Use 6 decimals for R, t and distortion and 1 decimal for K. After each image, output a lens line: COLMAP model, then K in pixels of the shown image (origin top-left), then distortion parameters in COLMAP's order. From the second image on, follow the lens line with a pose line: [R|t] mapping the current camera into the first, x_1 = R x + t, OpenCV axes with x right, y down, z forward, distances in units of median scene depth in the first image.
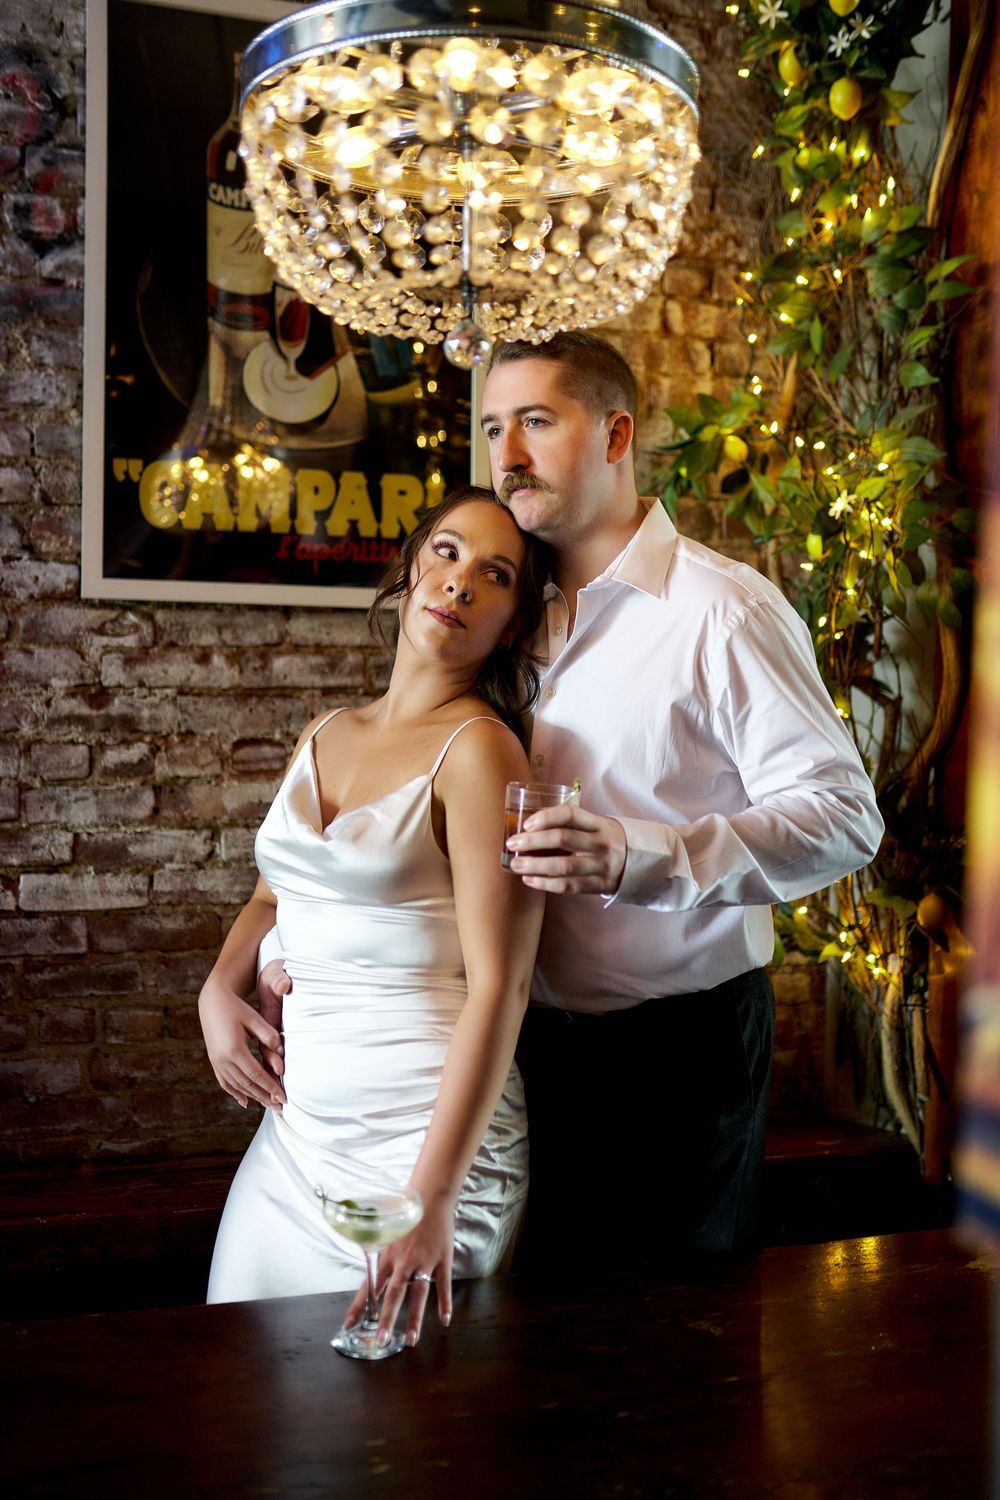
lens RADIAL K [[1454.1, 0, 500.0], [0, 1454.1, 750.0], [0, 0, 1]] dist [-0.081850, 0.116349]
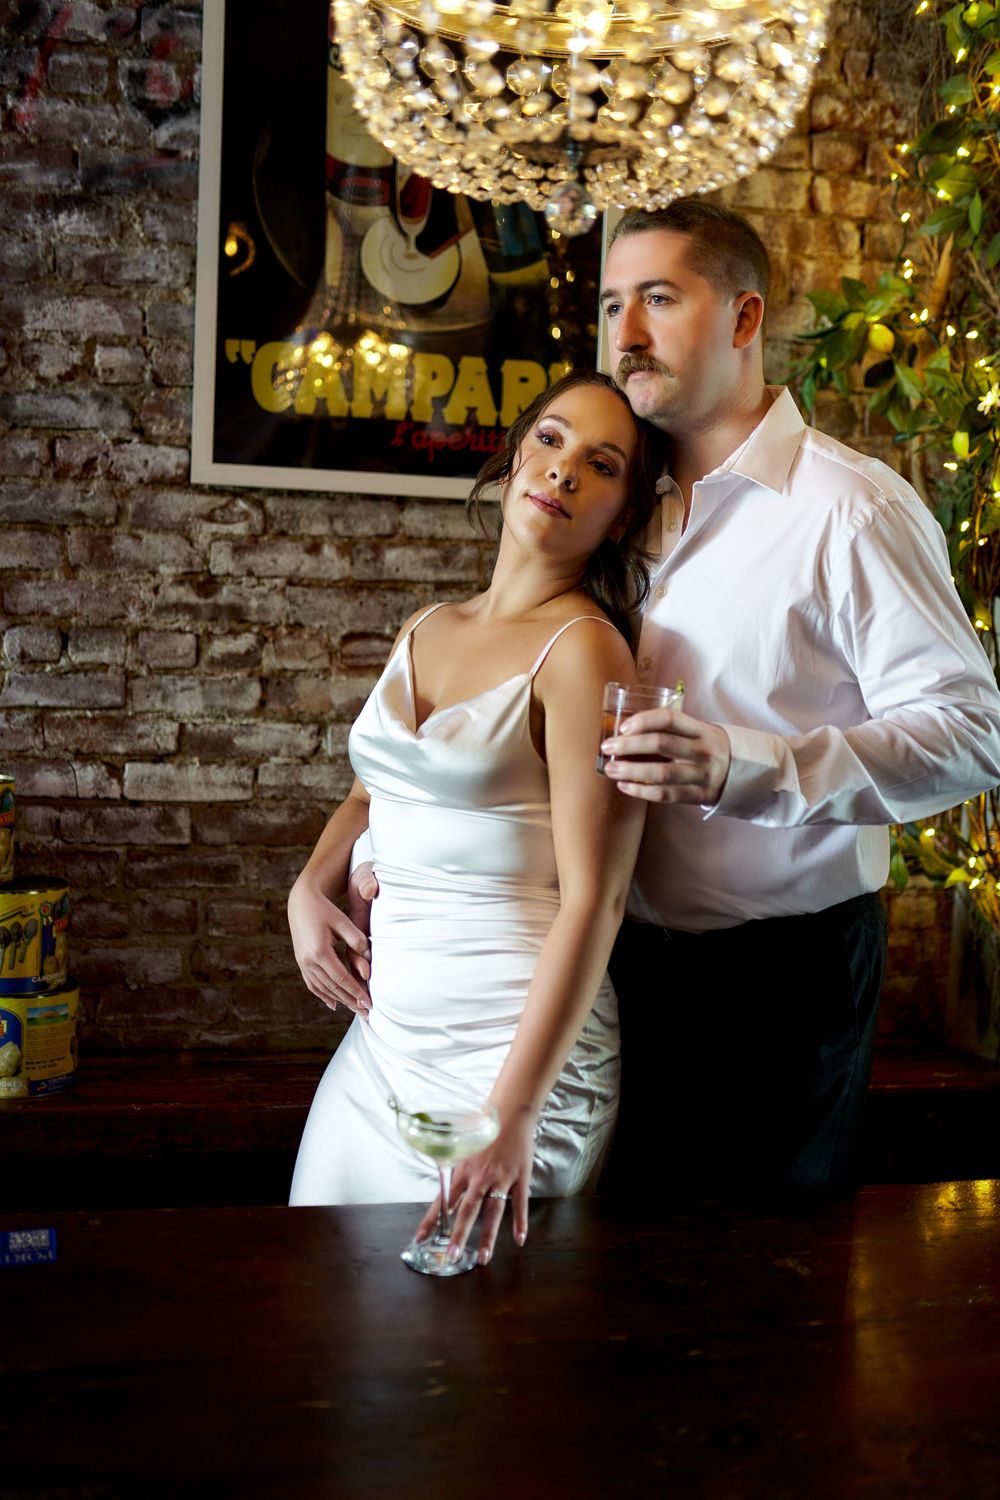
lens RADIAL K [[1454.1, 0, 500.0], [0, 1454.1, 750.0], [0, 0, 1]] dist [-0.081850, 0.116349]
pose [[0.994457, 0.038411, -0.097877, 0.020358], [-0.031740, 0.997124, 0.068827, 0.000761], [0.100239, -0.065339, 0.992816, 0.037251]]
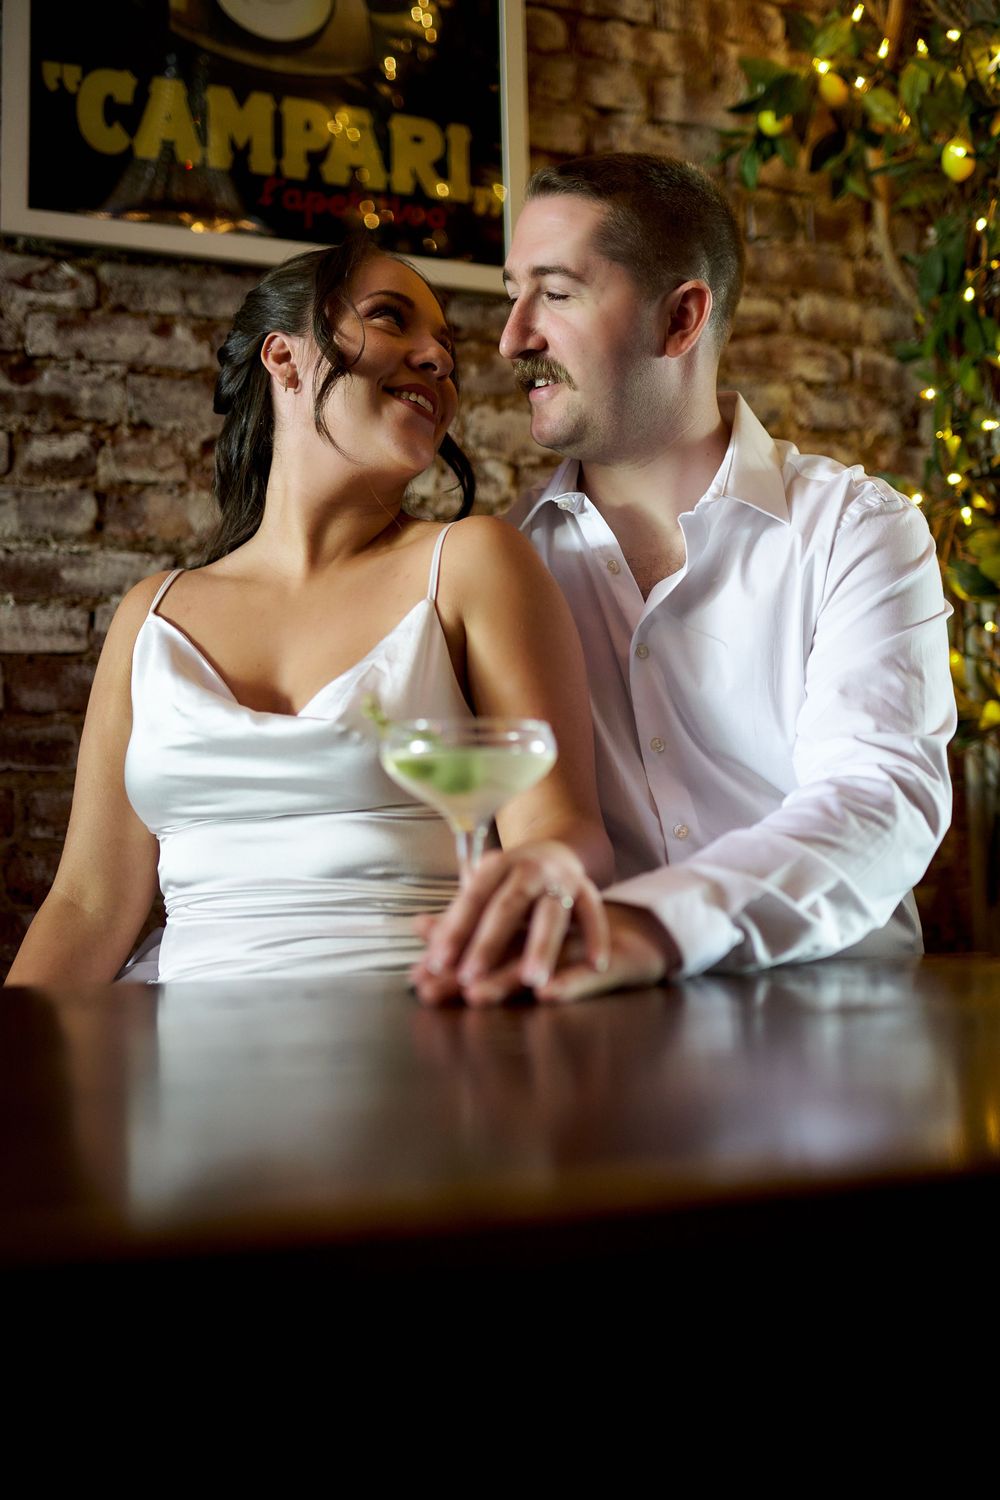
lens RADIAL K [[1454.1, 0, 500.0], [0, 1454.1, 750.0], [0, 0, 1]] dist [-0.081850, 0.116349]
pose [[0.999090, -0.026824, 0.033174, -0.059626], [0.029975, 0.994687, -0.098485, 0.237975], [-0.030356, 0.099390, 0.994585, 0.268449]]
